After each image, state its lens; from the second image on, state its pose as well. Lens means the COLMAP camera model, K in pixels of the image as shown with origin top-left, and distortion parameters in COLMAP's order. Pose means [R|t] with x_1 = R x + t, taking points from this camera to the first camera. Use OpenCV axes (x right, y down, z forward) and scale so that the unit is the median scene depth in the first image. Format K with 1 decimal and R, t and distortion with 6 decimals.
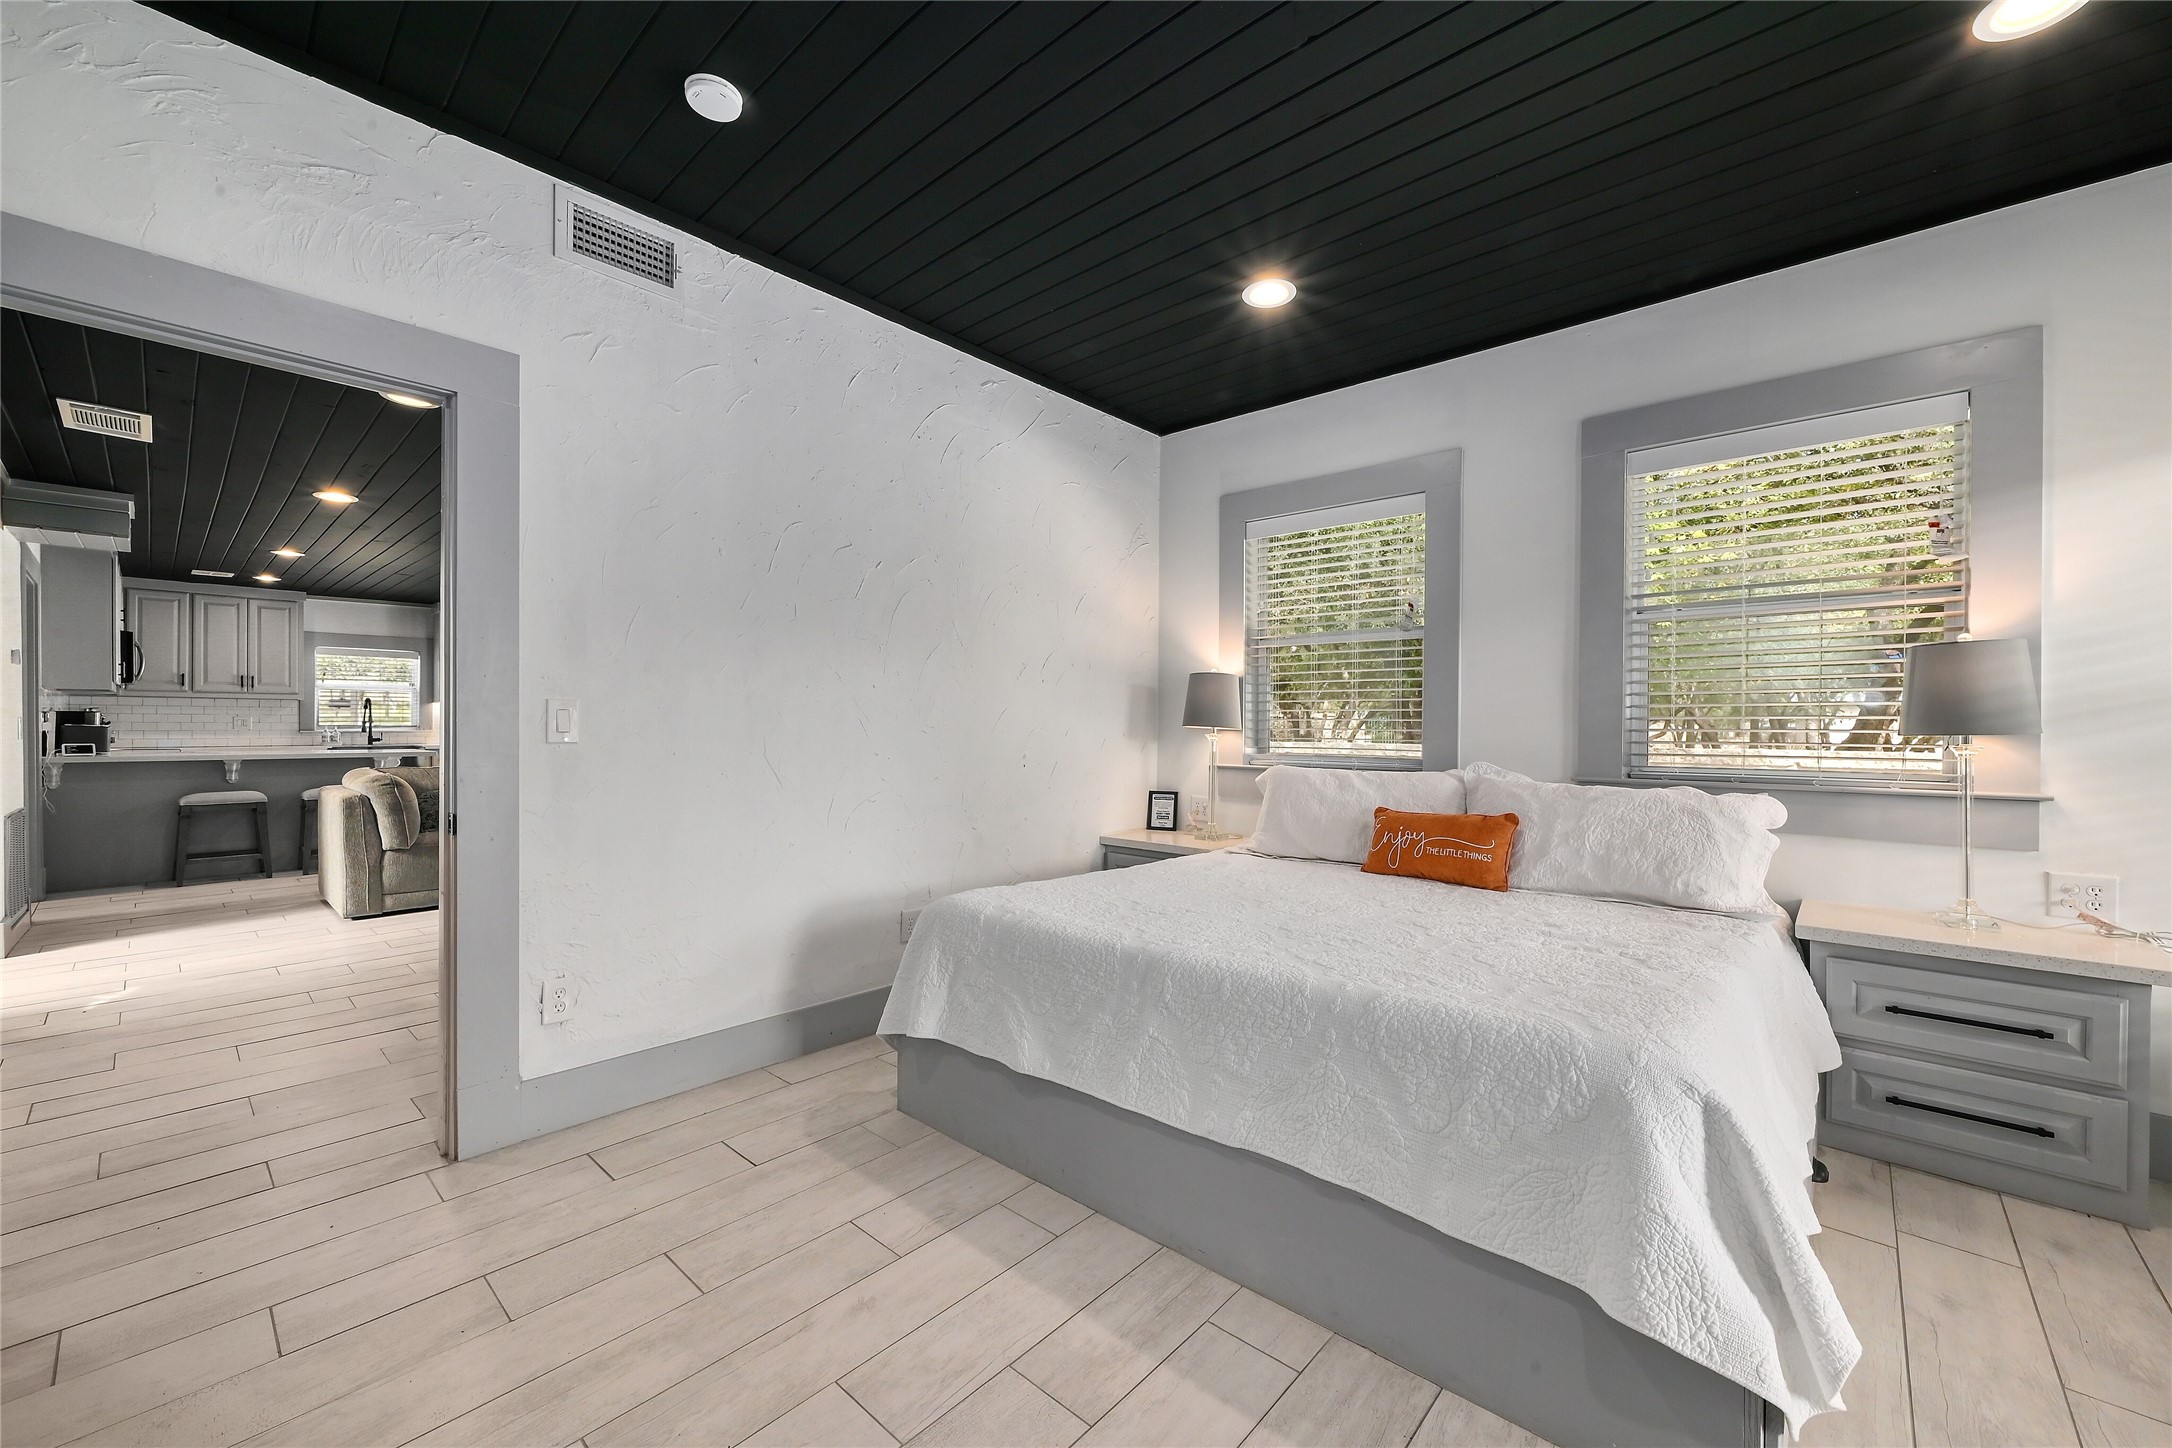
lens RADIAL K [[854.0, 0, 1093.5], [0, 854.0, 724.4], [0, 0, 1]] dist [0.001412, 0.000918]
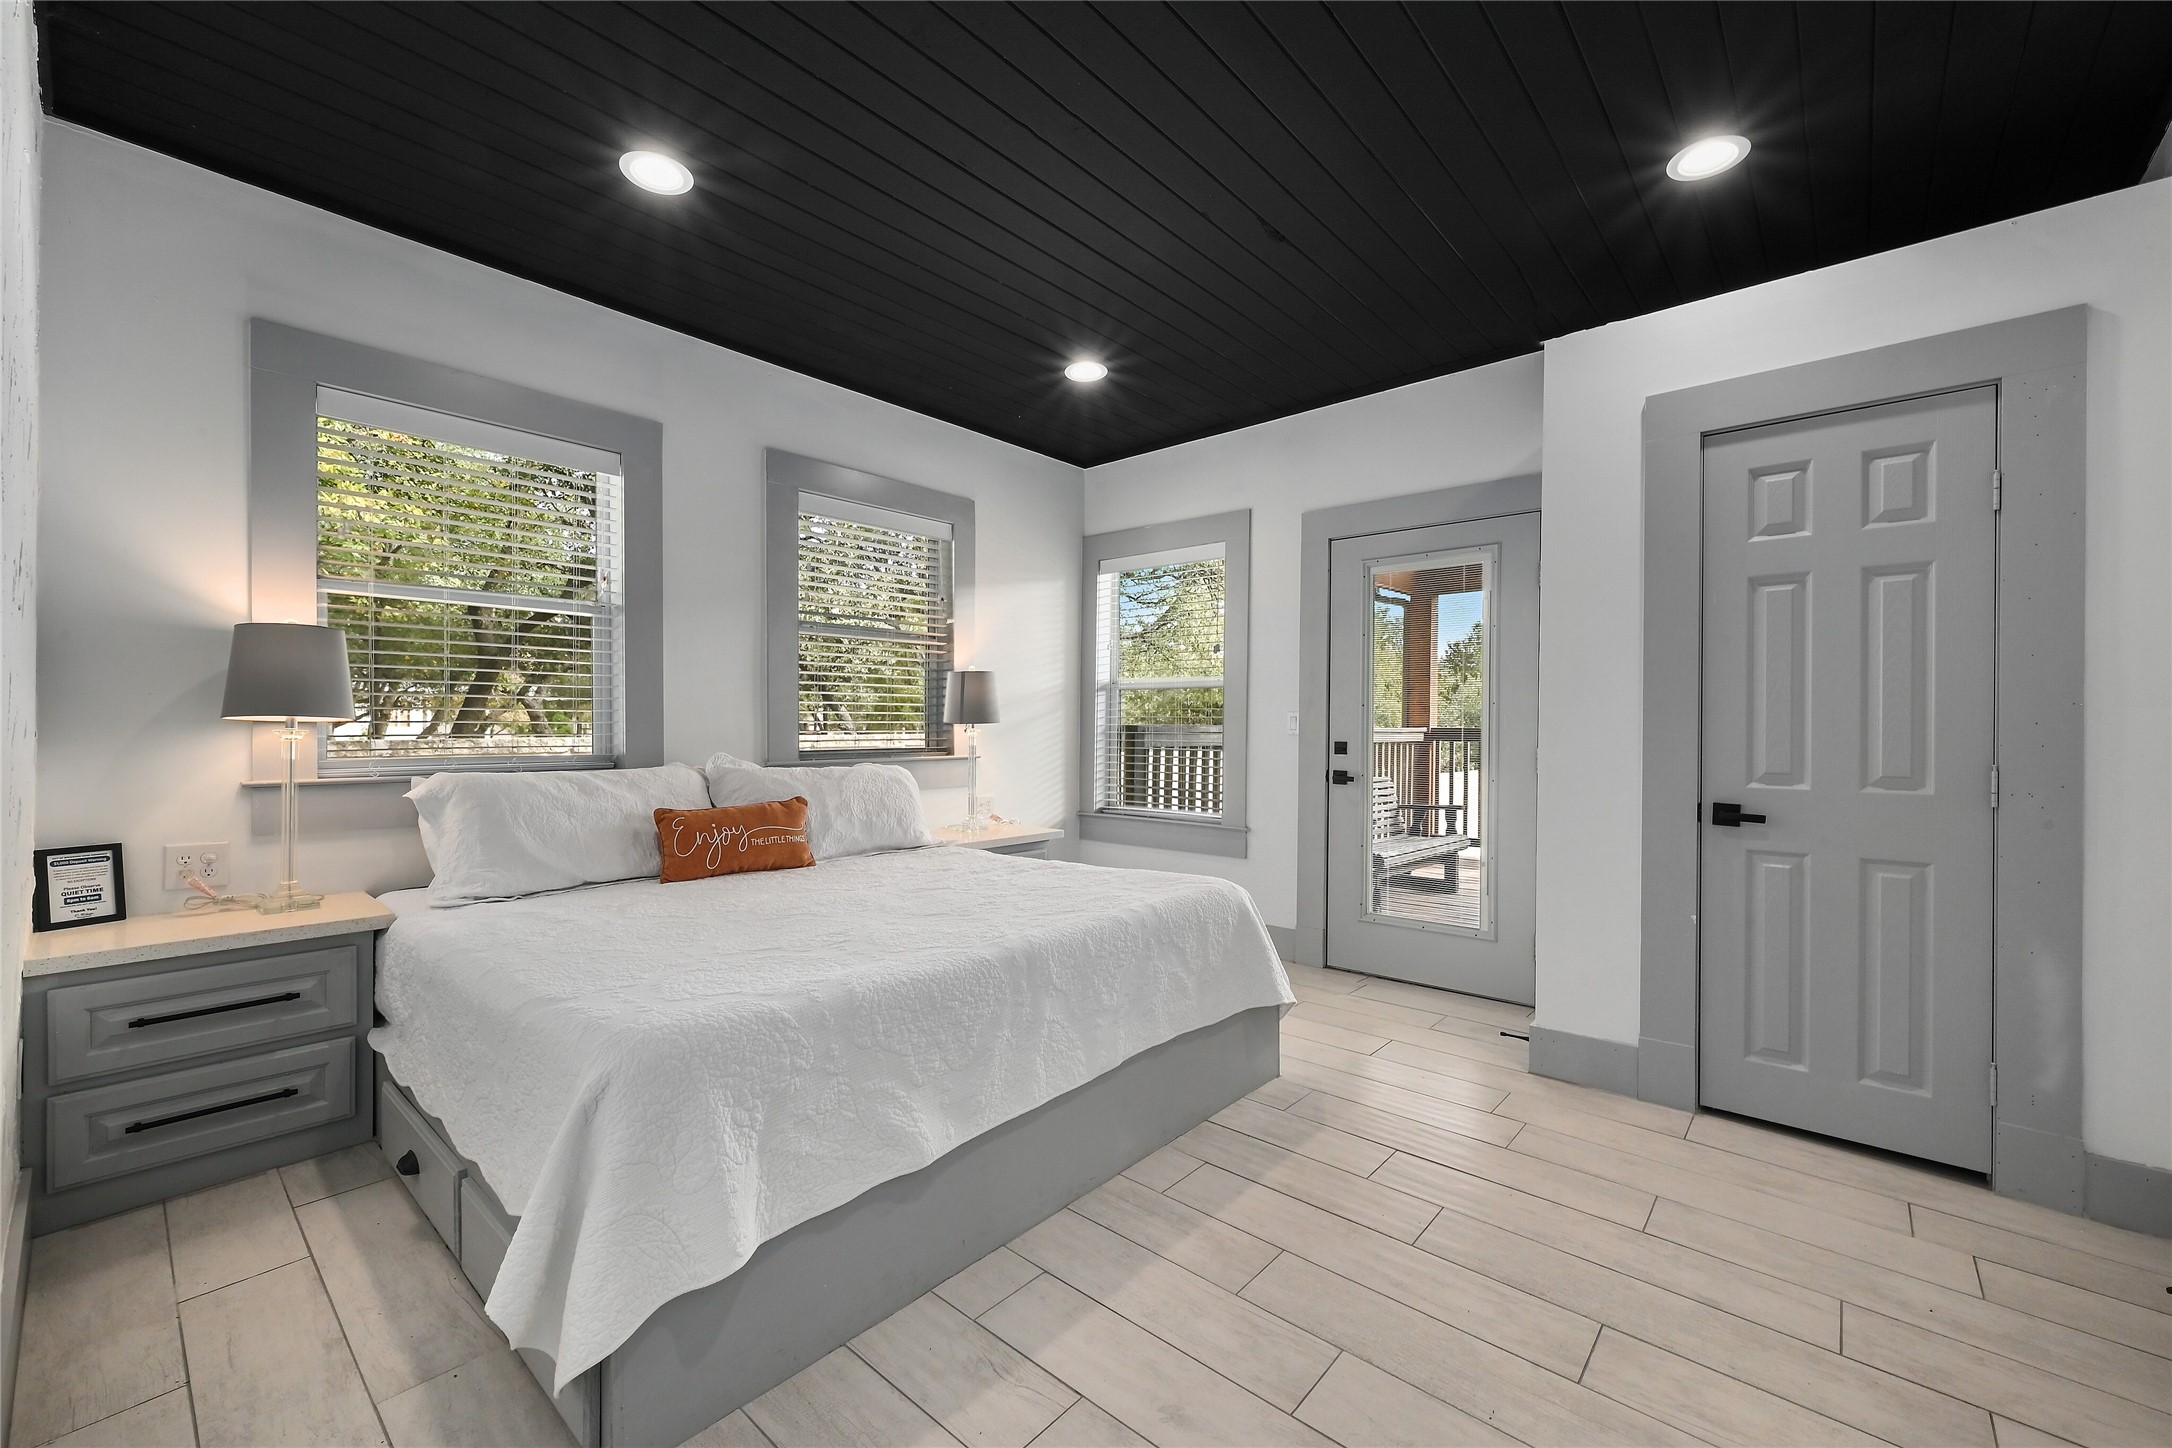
lens RADIAL K [[874.6, 0, 1096.5], [0, 874.6, 731.6], [0, 0, 1]] dist [-0.001337, 0.000459]
pose [[-0.022645, -0.013518, 0.999652, -0.670836], [-0.006287, 0.999891, 0.013379, 0.003075], [-0.999724, -0.005981, -0.022728, 0.666240]]
